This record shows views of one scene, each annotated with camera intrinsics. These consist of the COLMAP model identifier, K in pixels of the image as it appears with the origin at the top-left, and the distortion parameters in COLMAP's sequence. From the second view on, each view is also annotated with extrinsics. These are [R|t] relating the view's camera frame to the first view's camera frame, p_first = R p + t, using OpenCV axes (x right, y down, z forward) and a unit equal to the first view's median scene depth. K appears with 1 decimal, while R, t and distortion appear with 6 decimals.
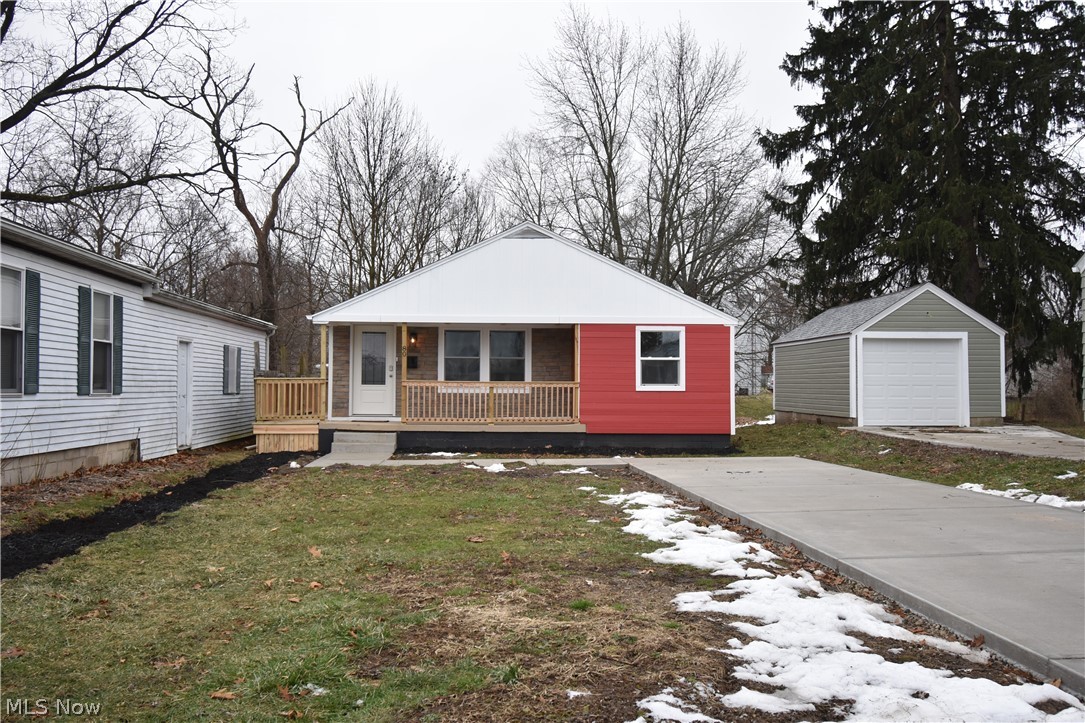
lens RADIAL K [[953.0, 0, 543.2], [0, 953.0, 363.3], [0, 0, 1]] dist [0.003507, 0.002109]
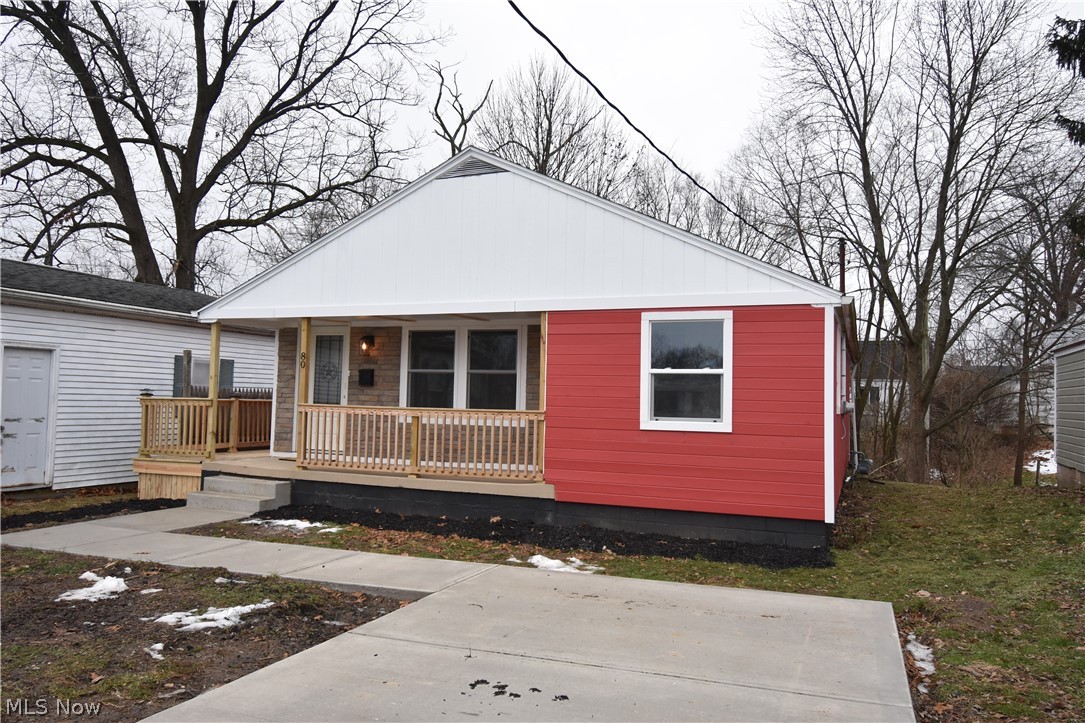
lens RADIAL K [[827.5, 0, 542.4], [0, 827.5, 360.2], [0, 0, 1]] dist [0.012534, 0.001699]
pose [[0.889362, -0.007461, -0.457143, 0.264100], [-0.007763, 0.999476, -0.031415, 0.004255], [0.457138, 0.031488, 0.888838, 0.540650]]
